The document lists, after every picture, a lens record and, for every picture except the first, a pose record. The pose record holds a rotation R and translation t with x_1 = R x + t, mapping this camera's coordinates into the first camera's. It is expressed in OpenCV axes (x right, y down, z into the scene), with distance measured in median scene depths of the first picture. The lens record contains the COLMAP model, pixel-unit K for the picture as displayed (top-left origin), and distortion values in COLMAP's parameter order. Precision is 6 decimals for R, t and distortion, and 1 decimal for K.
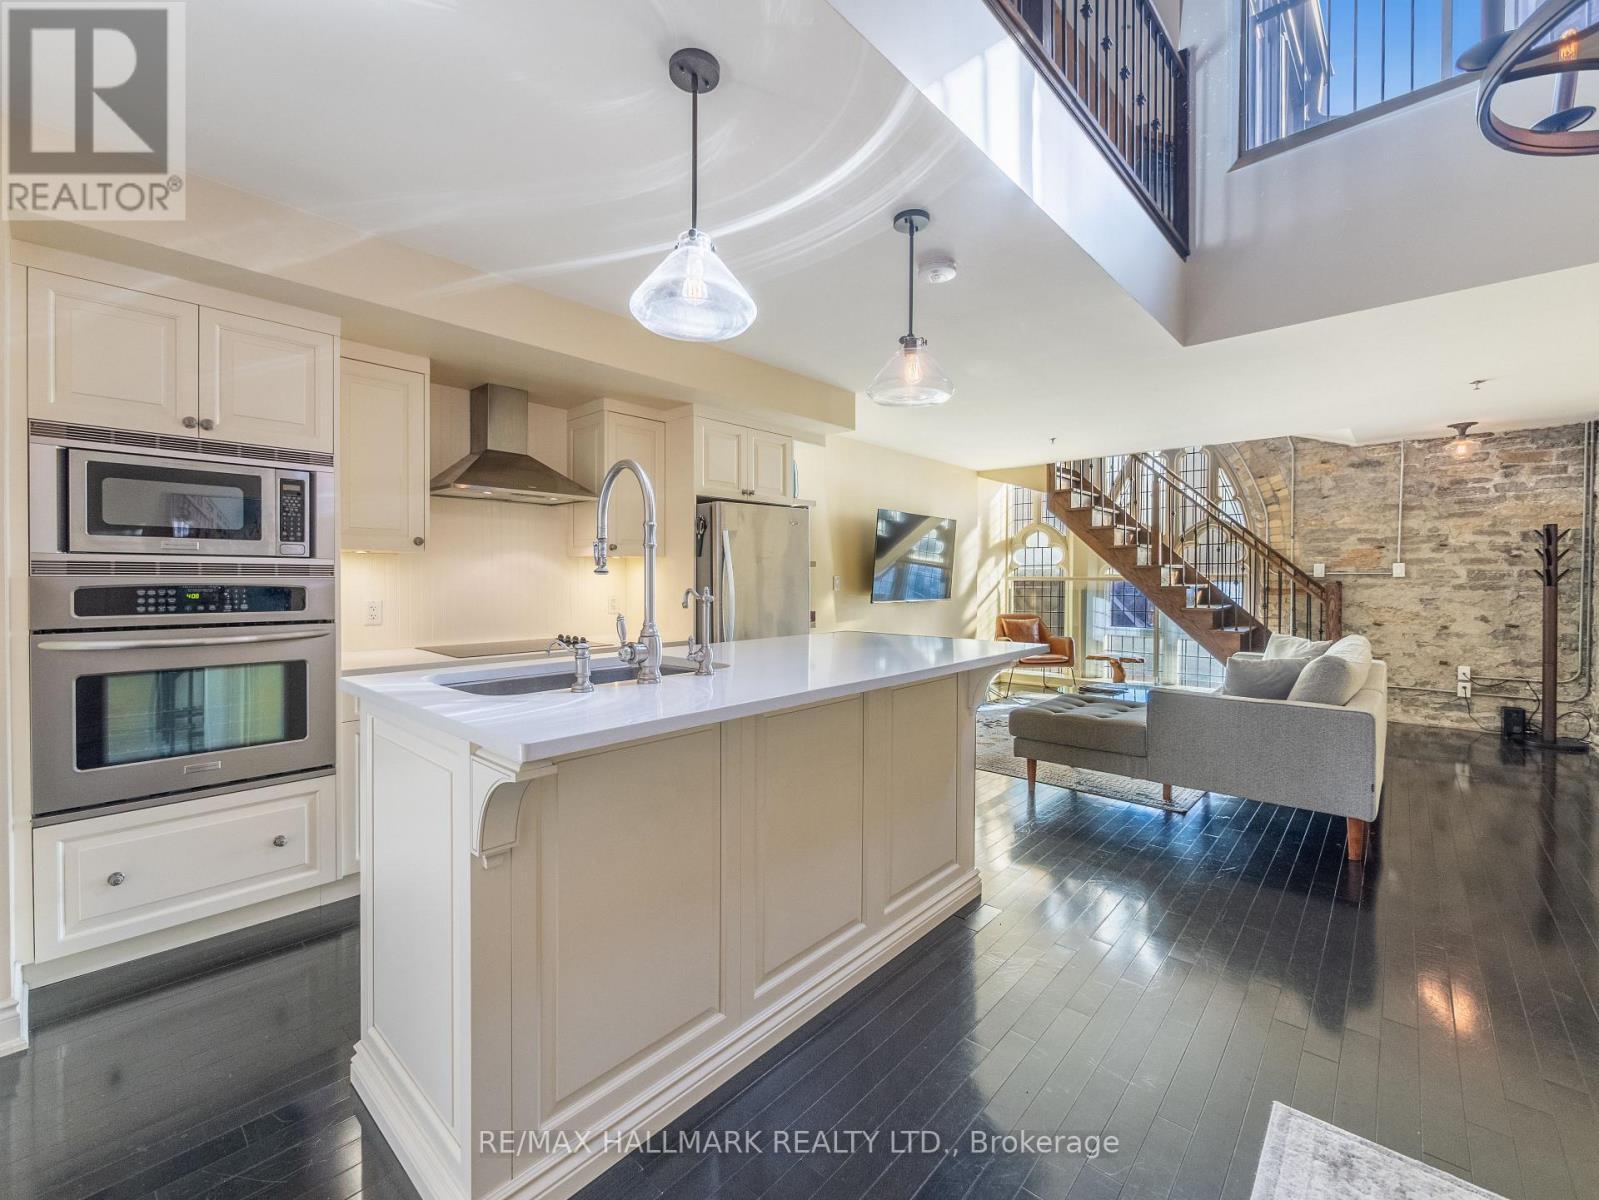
lens RADIAL K [[670.9, 0, 790.1], [0, 670.9, 587.6], [0, 0, 1]] dist [-0.009002, 0.001388]
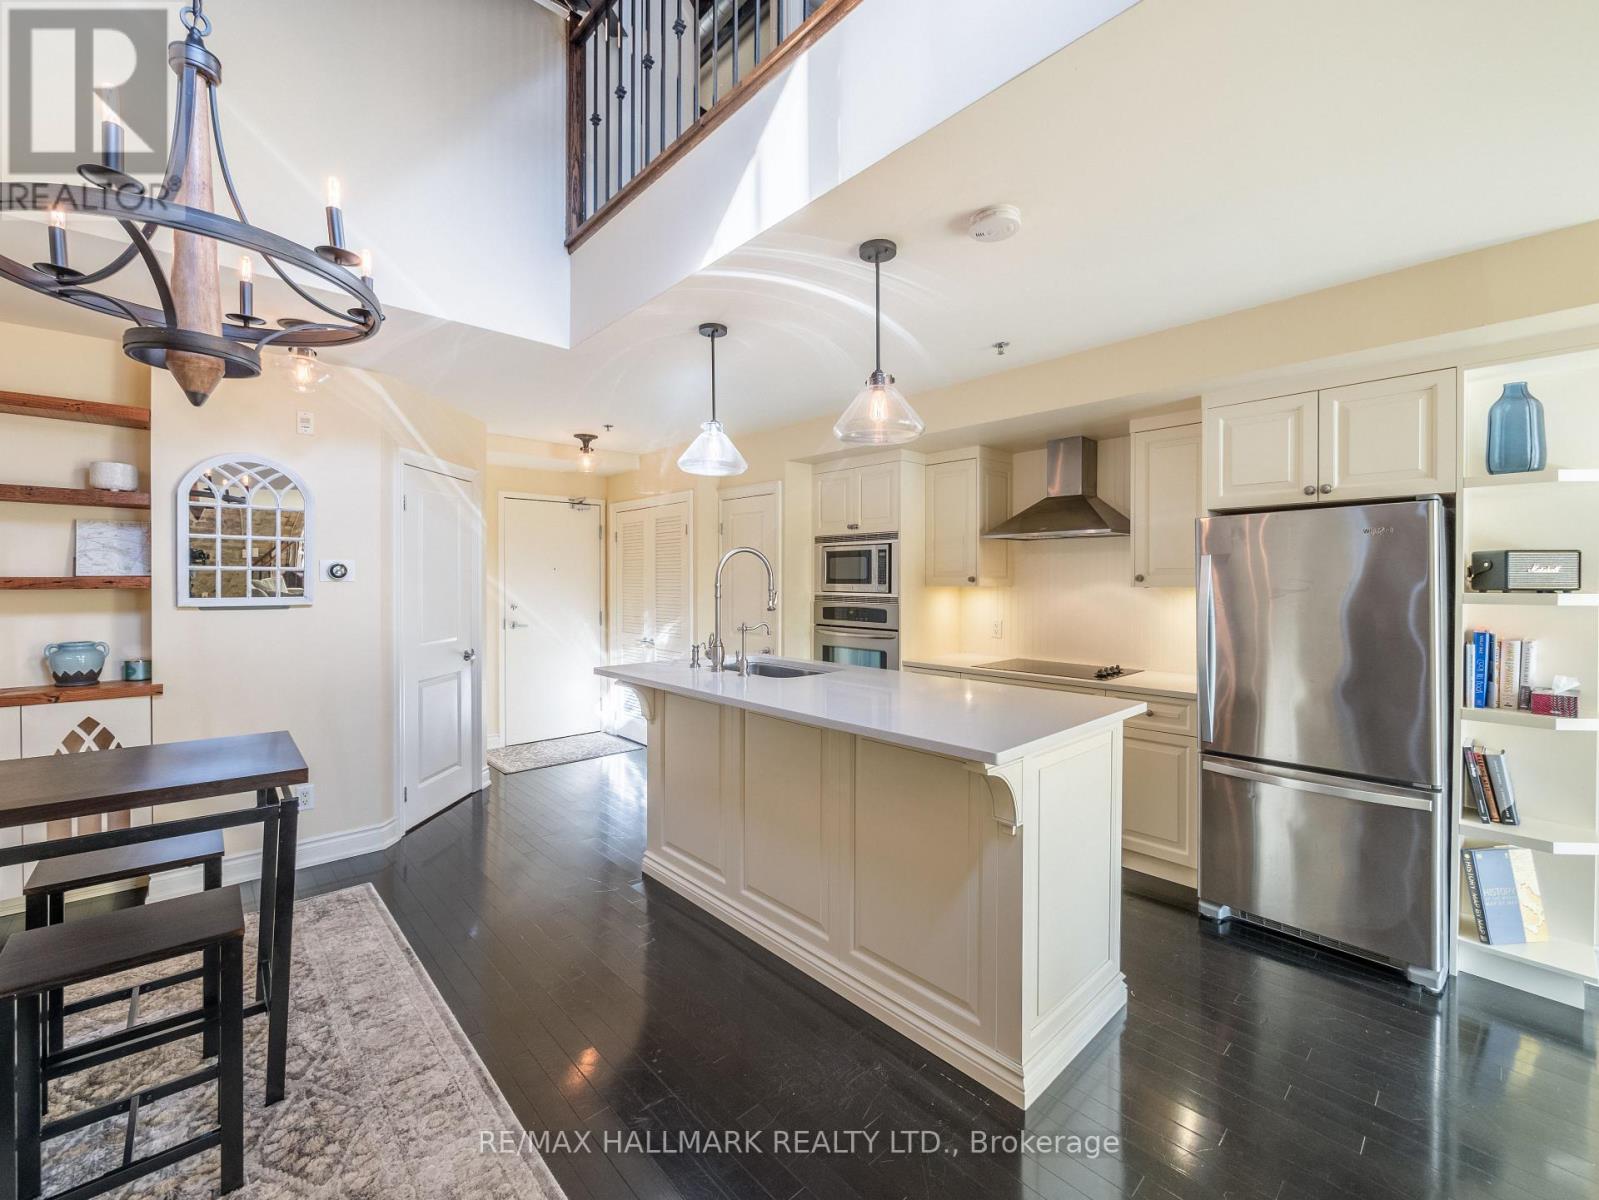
lens RADIAL K [[670.9, 0, 791.9], [0, 670.9, 586.8], [0, 0, 1]] dist [-0.009002, 0.001388]
pose [[-0.076194, 0.008876, -0.997054, 0.455124], [-0.014681, 0.999842, 0.010023, -0.032657], [0.996985, 0.015401, -0.076052, 0.385123]]
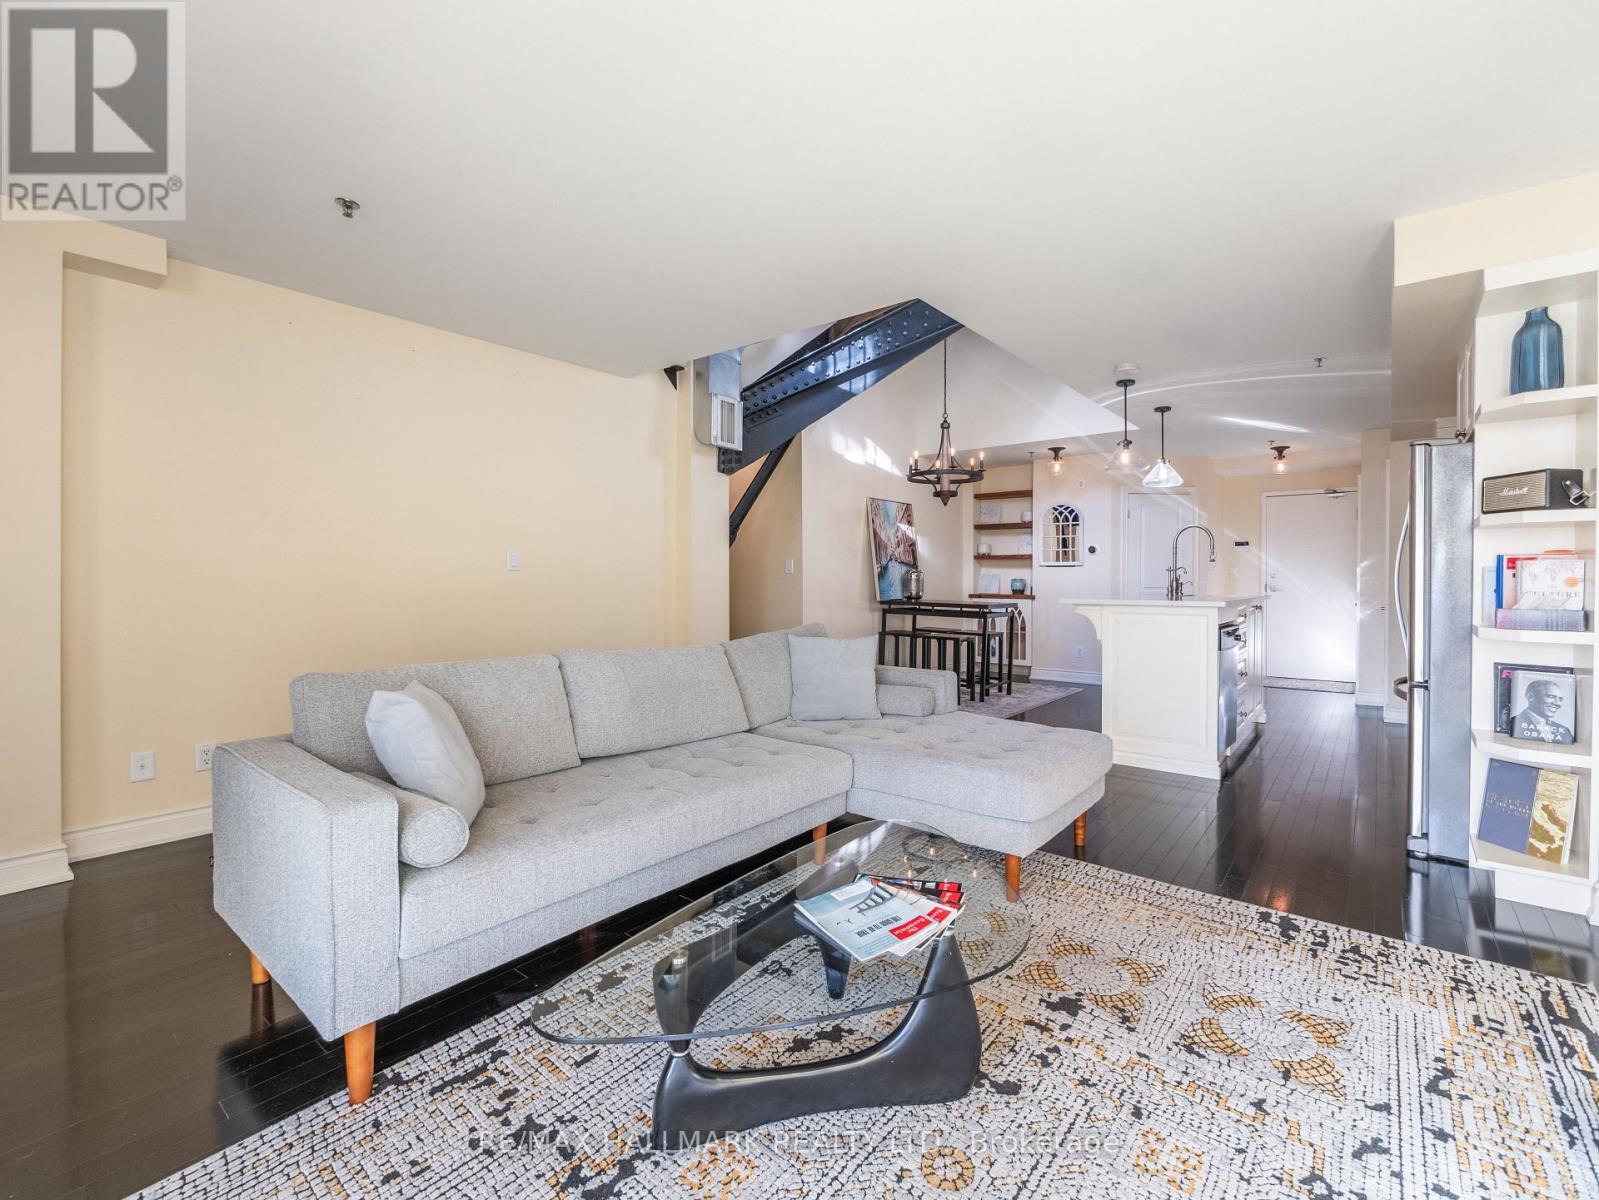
lens RADIAL K [[702.7, 0, 856.0], [0, 702.7, 585.8], [0, 0, 1]] dist [-0.009836, -0.000470]
pose [[-0.994933, -0.003722, -0.100473, 0.475708], [-0.005961, 0.999741, 0.021986, 0.007080], [0.100365, 0.022473, -0.994697, 1.213245]]
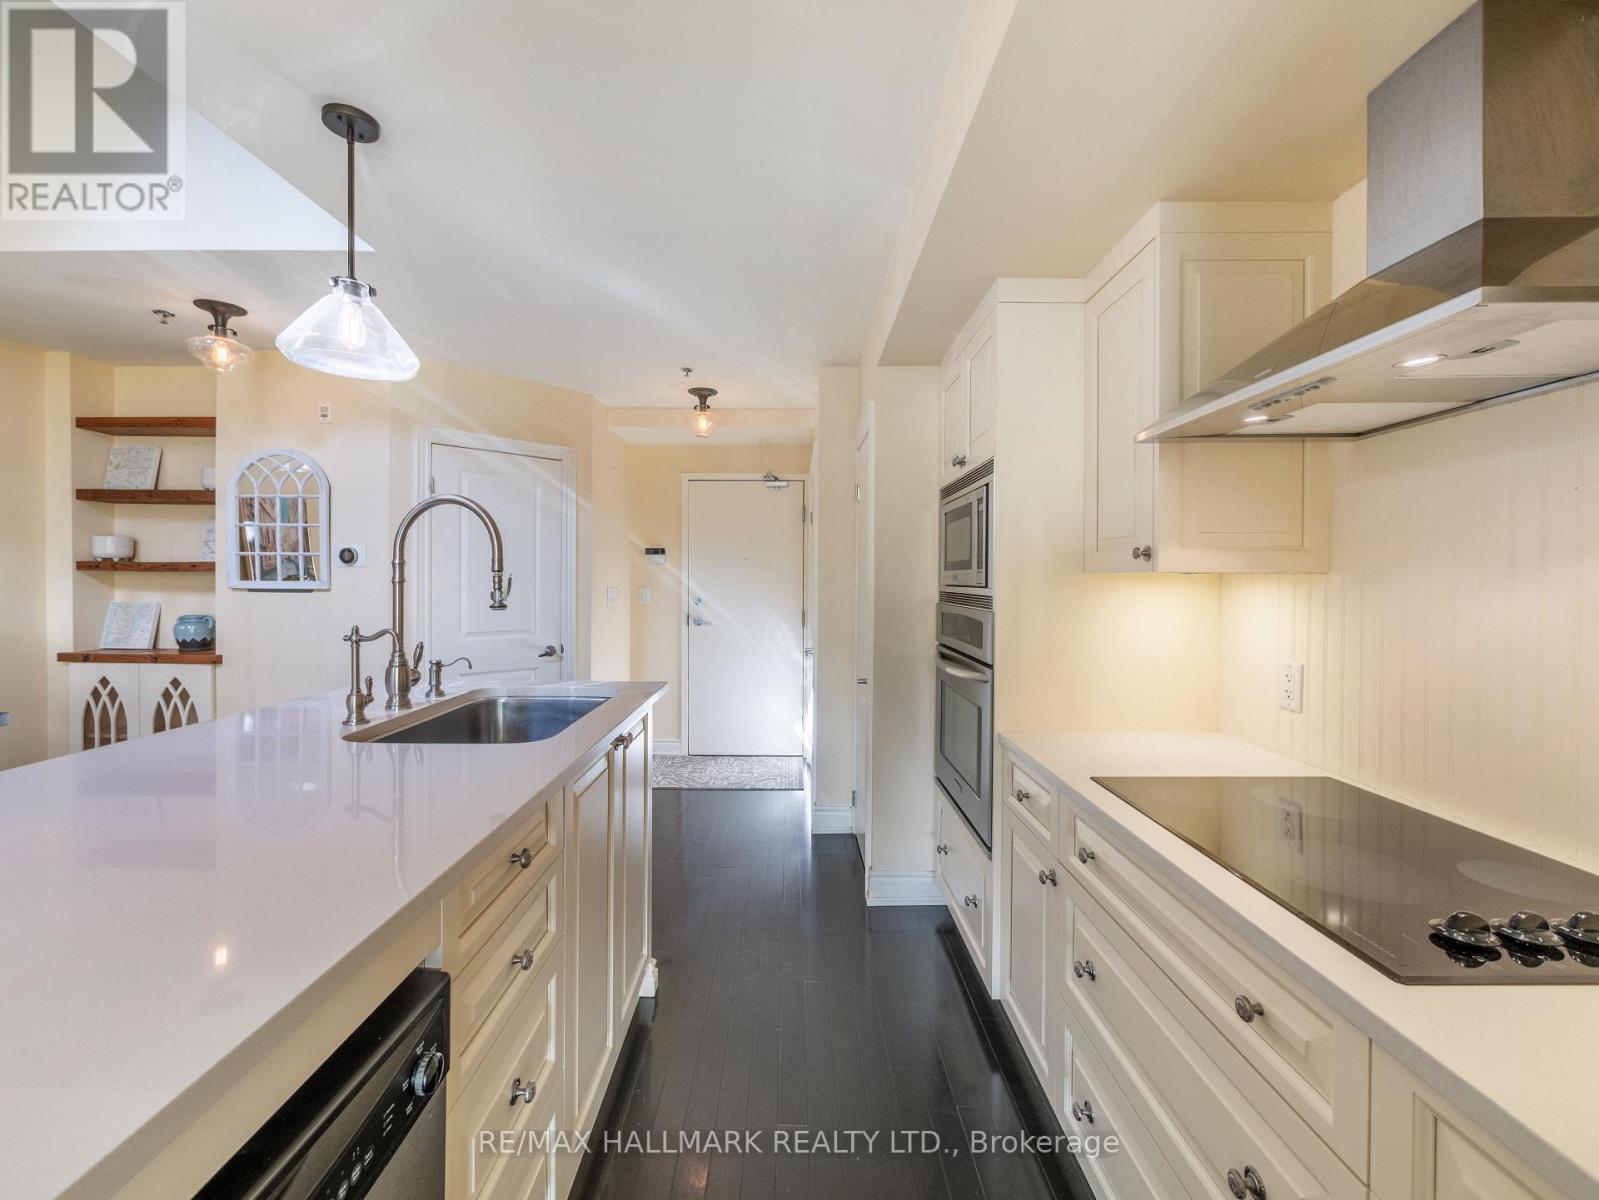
lens RADIAL K [[670.9, 0, 795.3], [0, 670.9, 586.0], [0, 0, 1]] dist [-0.009002, 0.001388]
pose [[-0.731708, -0.000861, -0.681618, 0.011944], [-0.016936, 0.999713, 0.016917, -0.024789], [0.681408, 0.023922, -0.731513, 0.634825]]
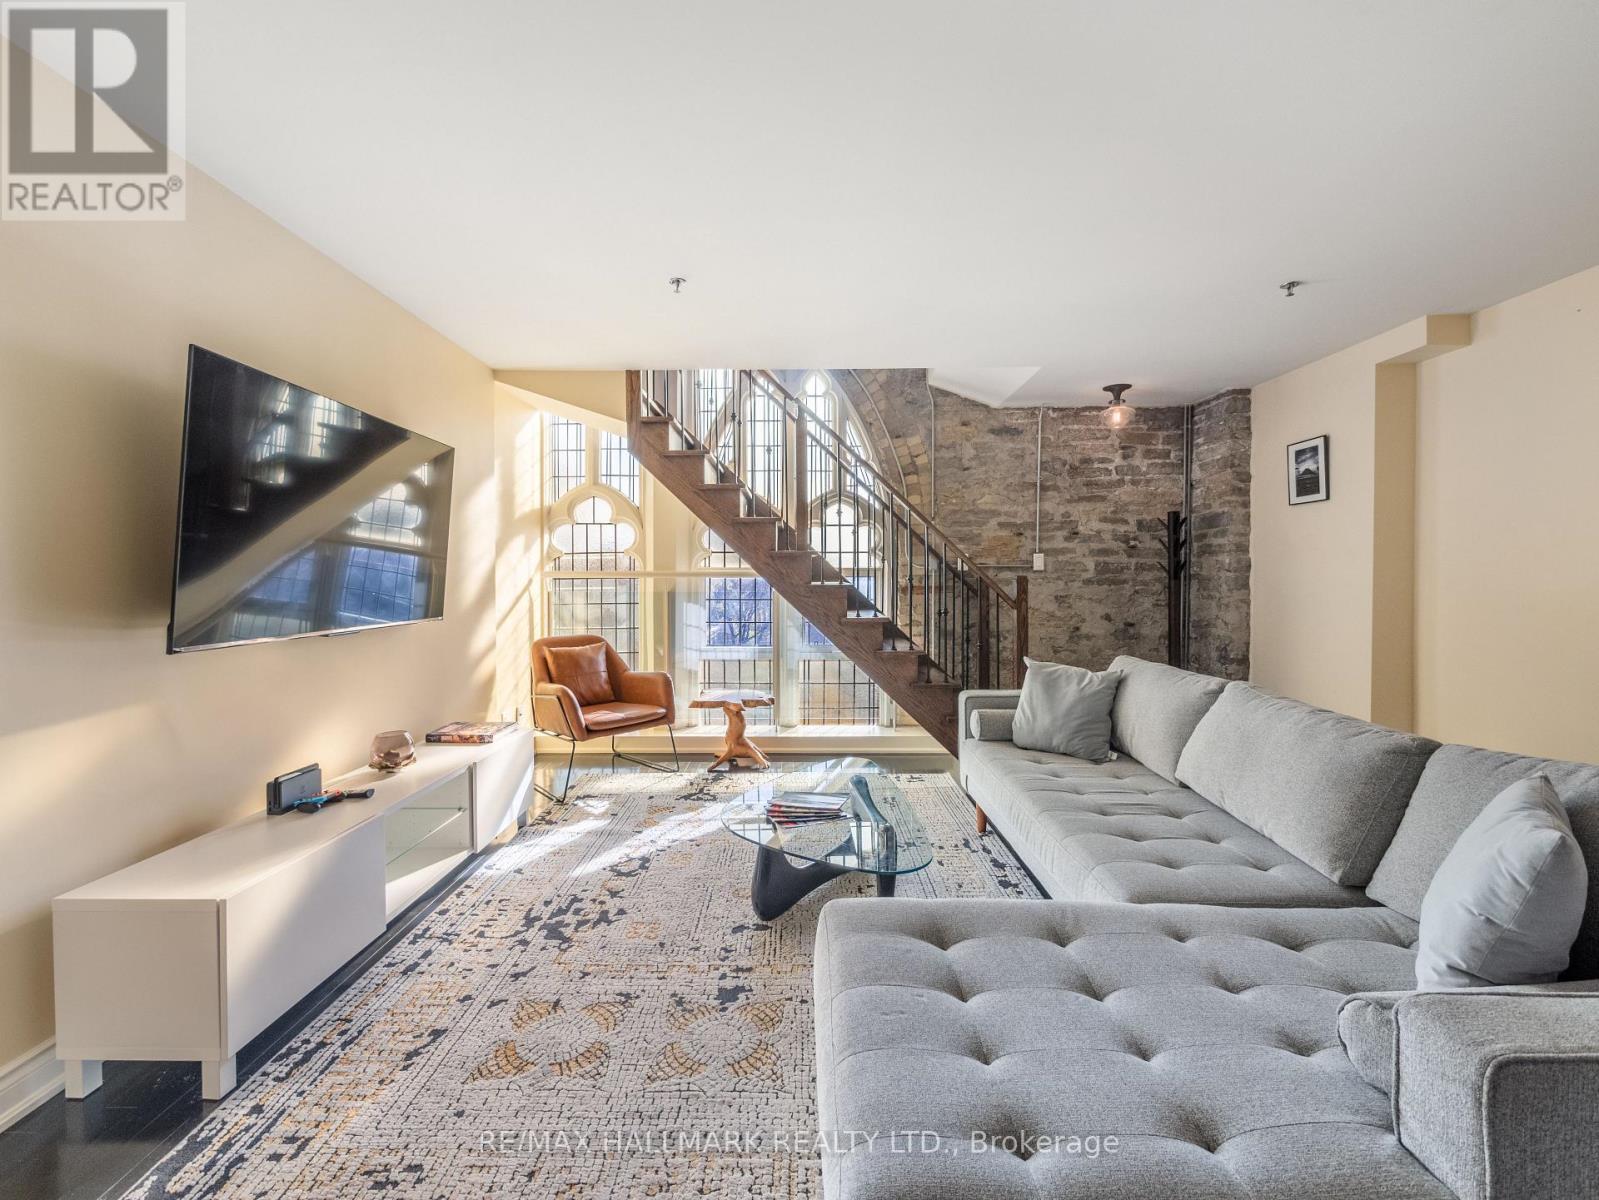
lens RADIAL K [[670.9, 0, 797.8], [0, 670.9, 586.2], [0, 0, 1]] dist [-0.009002, 0.001388]
pose [[0.736028, -0.014314, 0.676799, 0.132982], [0.013356, 0.999889, 0.006623, -0.005837], [-0.676819, 0.004164, 0.736138, 0.613172]]
